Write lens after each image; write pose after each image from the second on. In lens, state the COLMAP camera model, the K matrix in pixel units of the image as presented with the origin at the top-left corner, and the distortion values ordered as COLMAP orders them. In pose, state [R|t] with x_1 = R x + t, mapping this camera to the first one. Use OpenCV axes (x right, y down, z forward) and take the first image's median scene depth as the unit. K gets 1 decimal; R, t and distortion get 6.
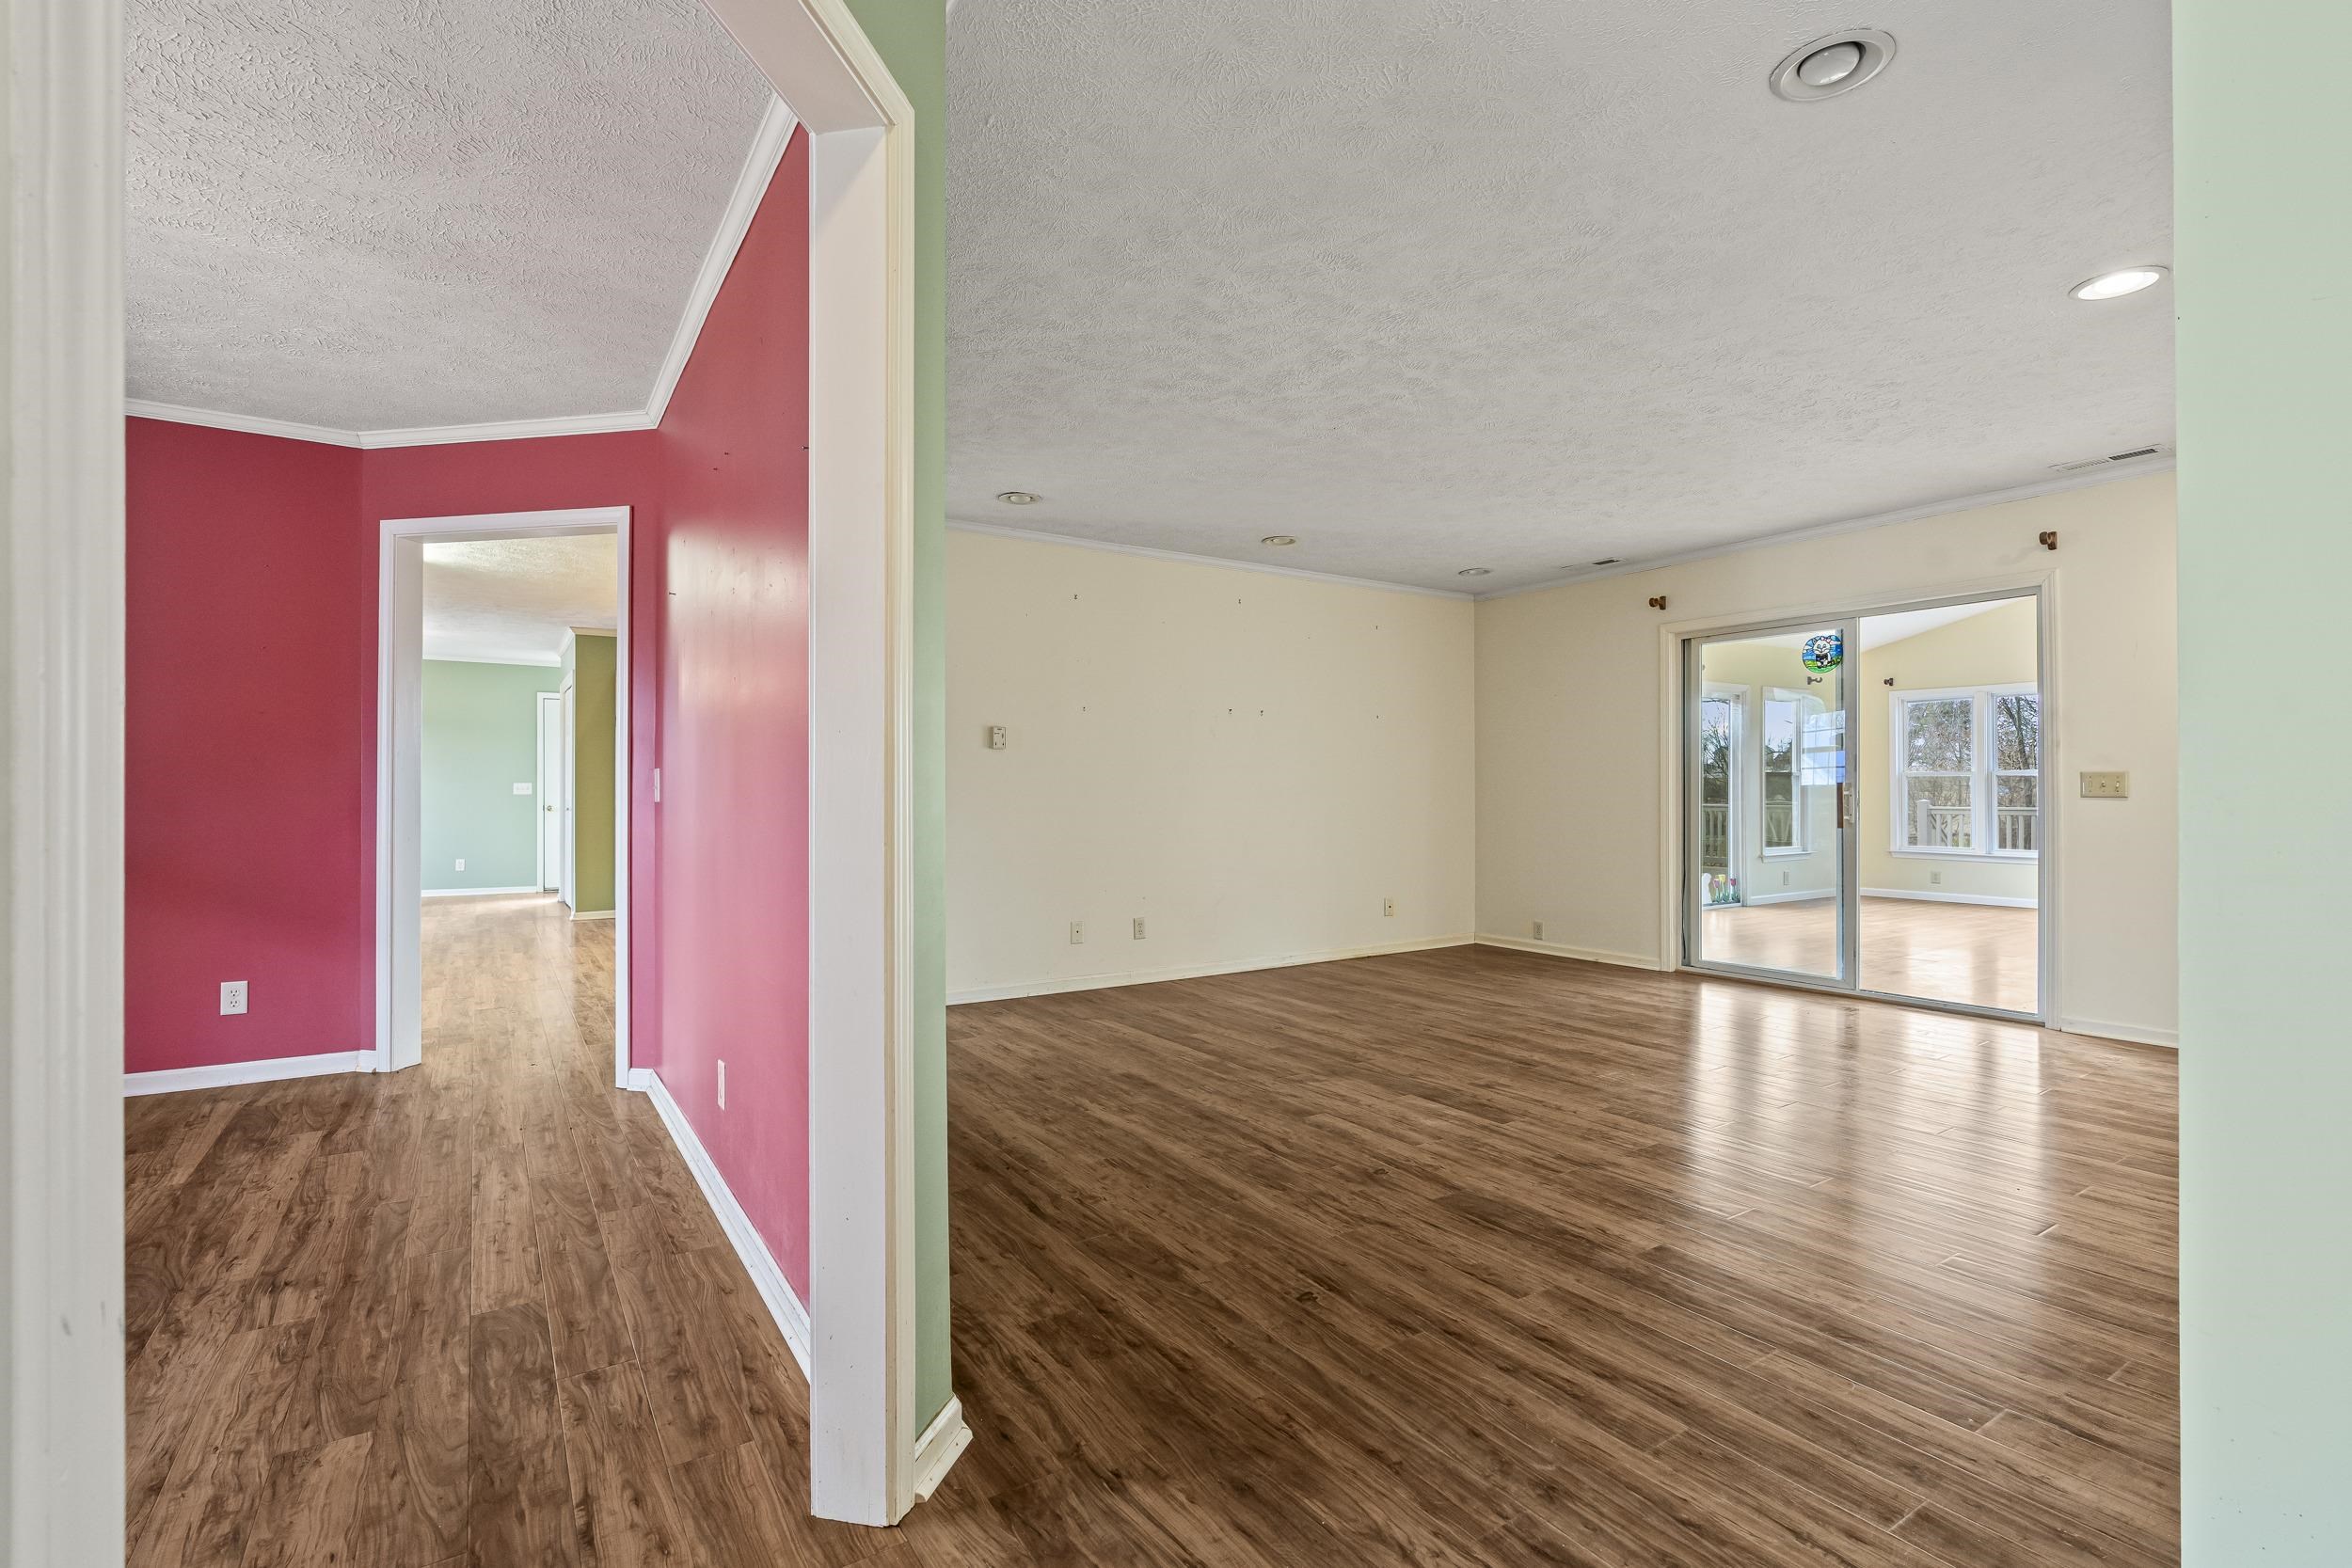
lens RADIAL K [[1068.0, 0, 1172.1], [0, 1068.0, 781.1], [0, 0, 1]] dist [-0.006661, 0.002334]
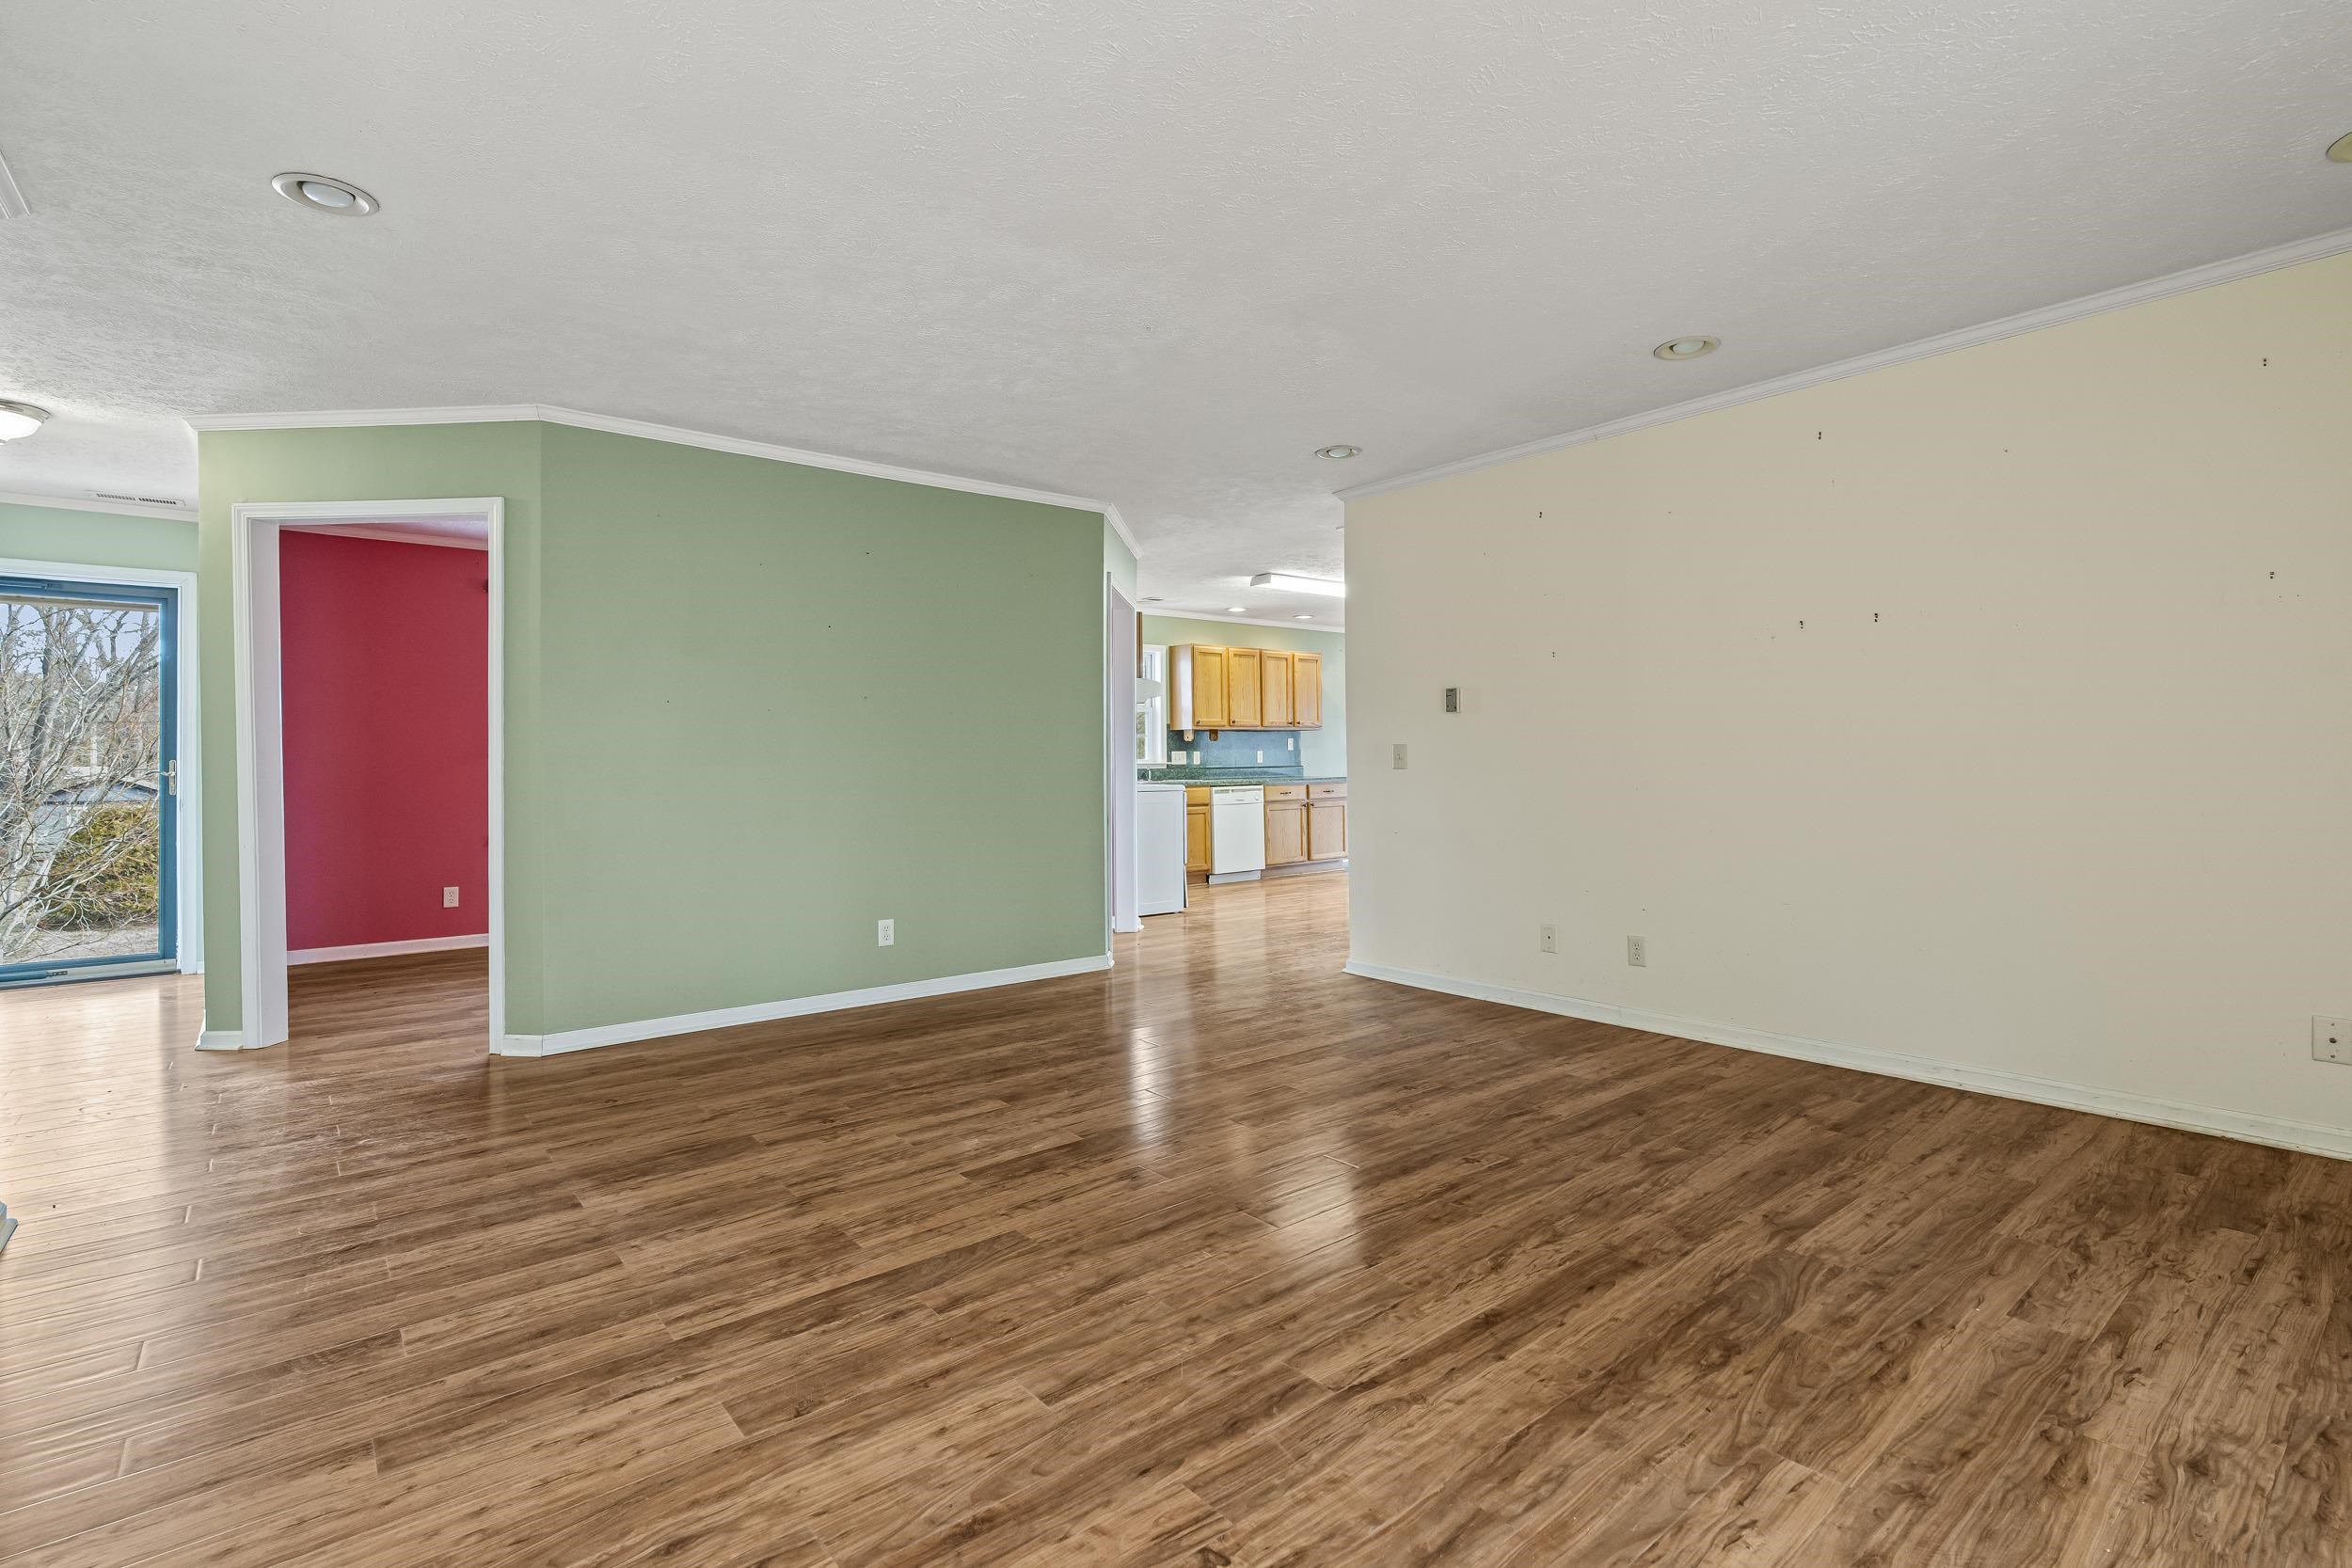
lens RADIAL K [[1068.0, 0, 1134.7], [0, 1068.0, 811.8], [0, 0, 1]] dist [-0.006661, 0.002334]
pose [[0.105623, 0.045804, -0.993351, 0.992029], [0.018784, 0.998668, 0.048047, 0.007048], [0.994229, -0.023734, 0.104622, 0.930817]]
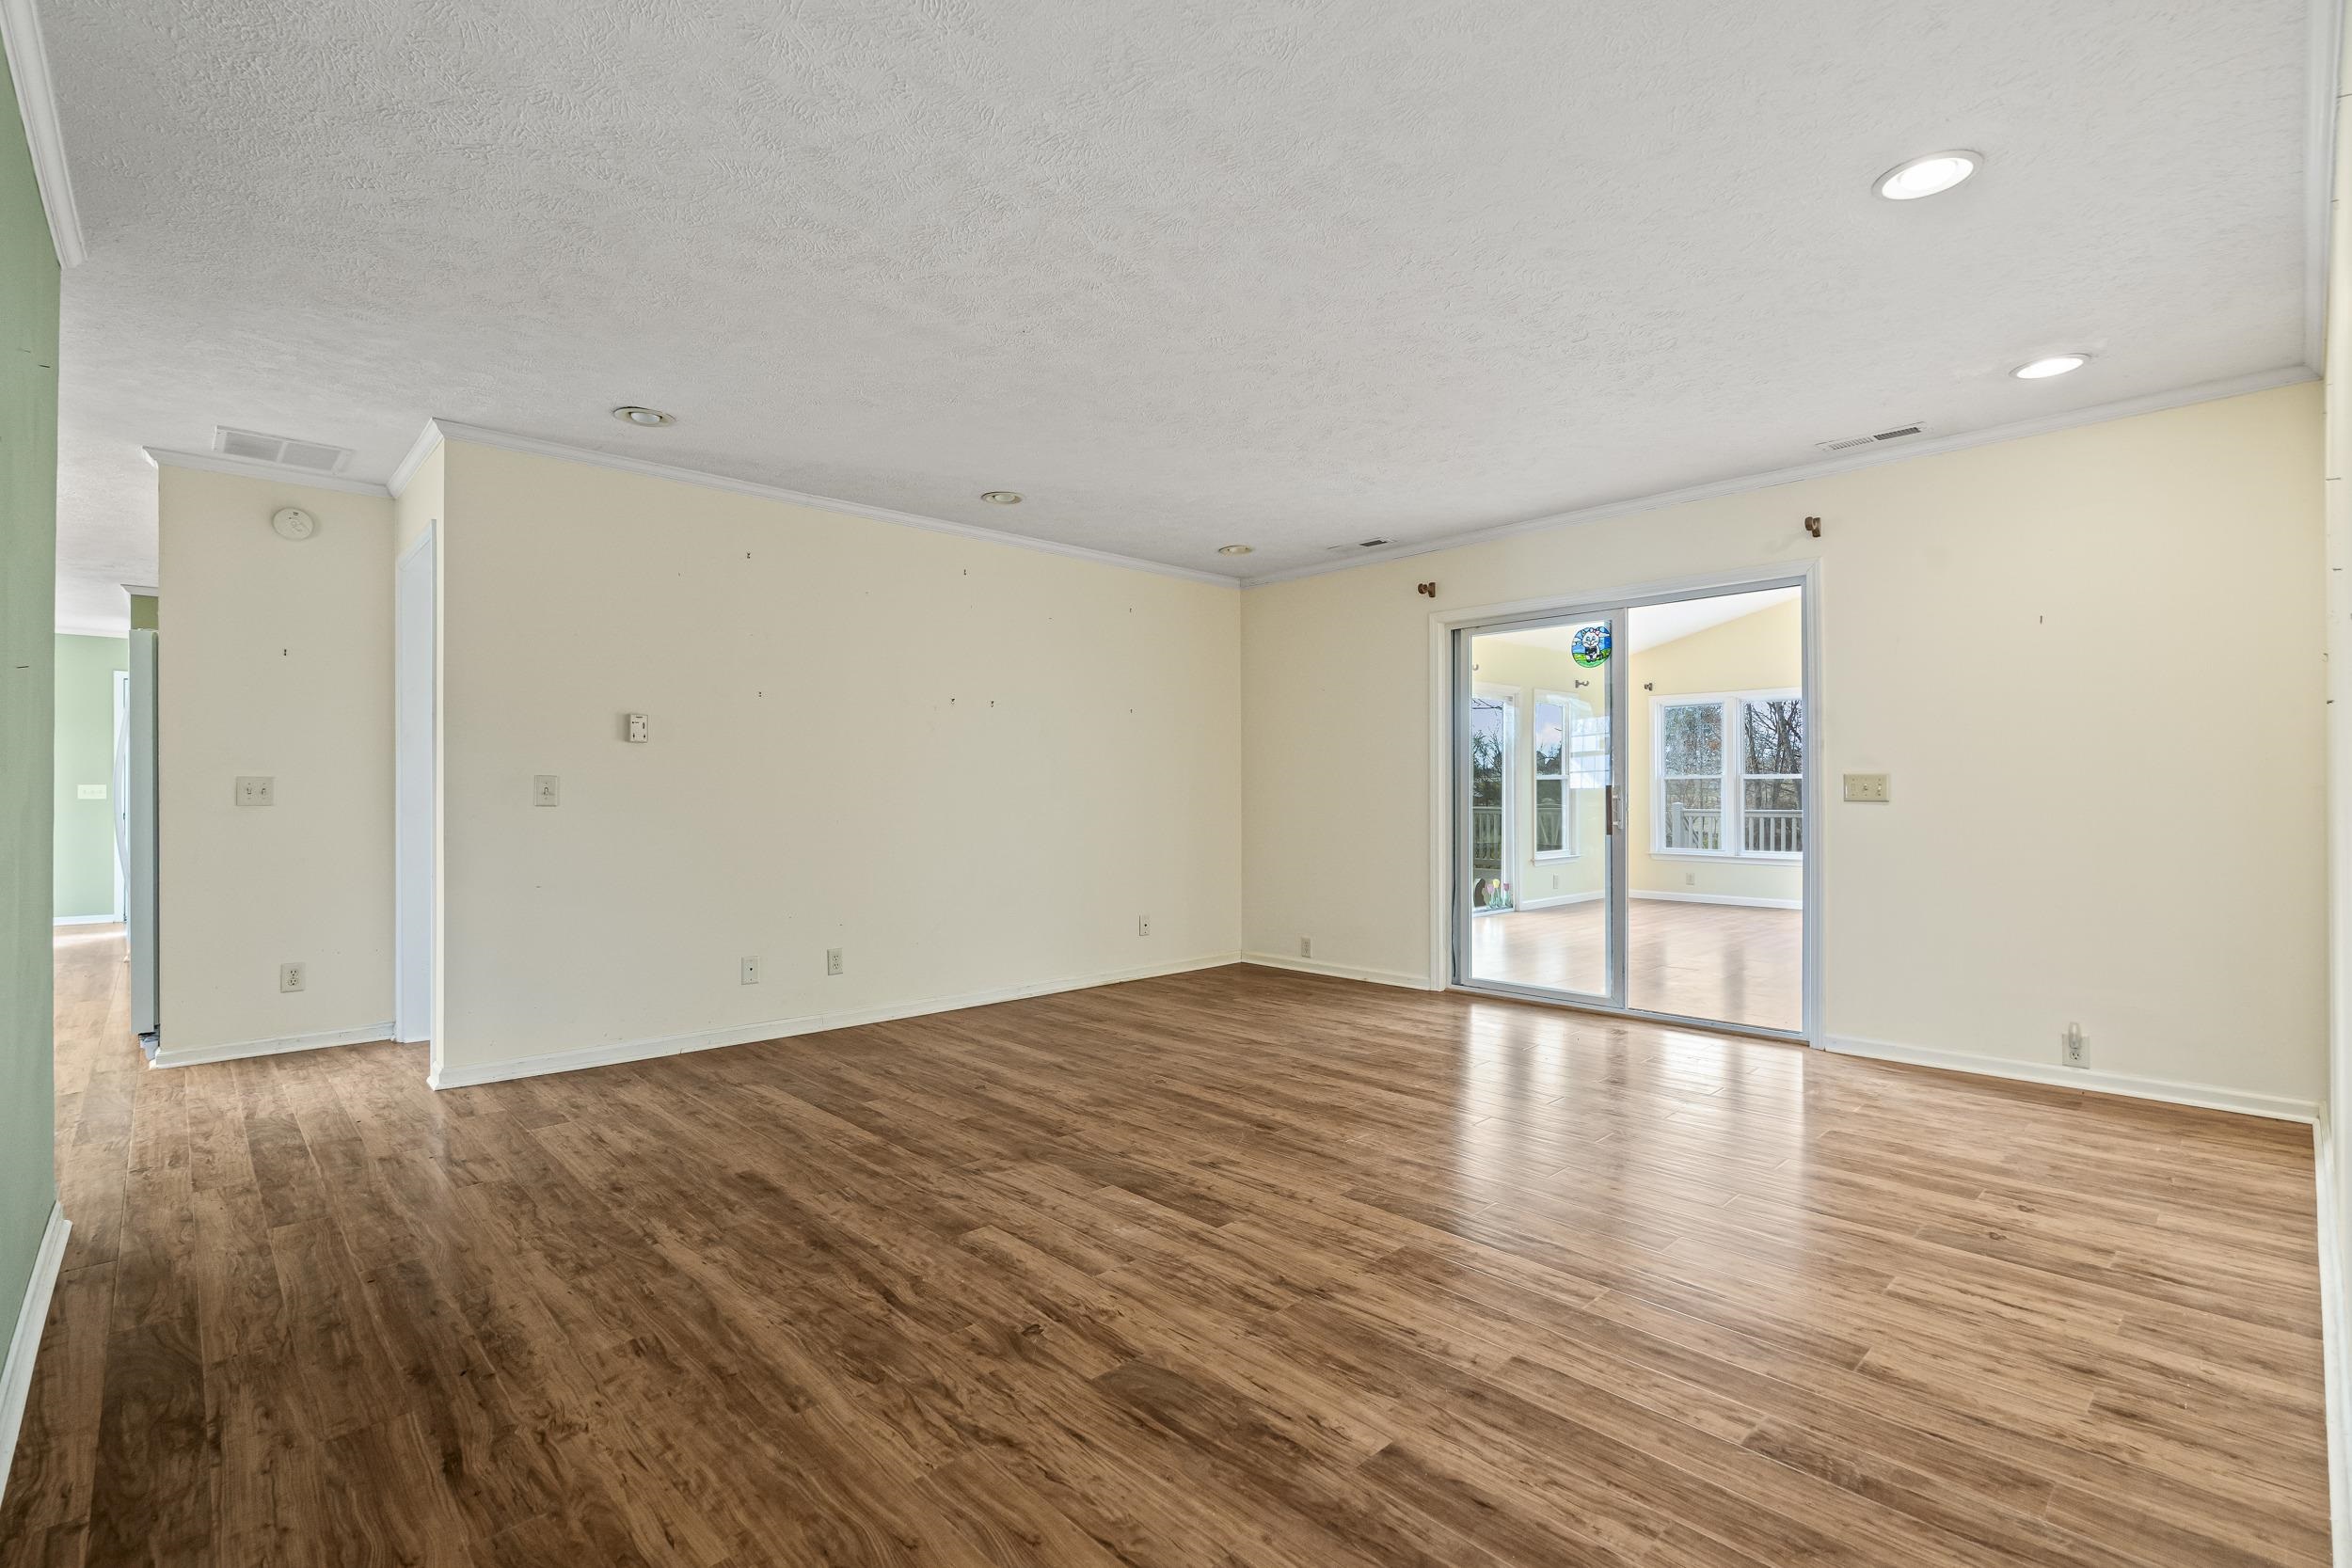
lens RADIAL K [[1068.0, 0, 1183.7], [0, 1068.0, 779.8], [0, 0, 1]] dist [-0.006661, 0.002334]
pose [[0.982532, 0.001865, 0.186085, 0.124949], [-0.001080, 0.999990, -0.004323, 0.000928], [-0.186091, 0.004046, 0.982524, 0.216629]]
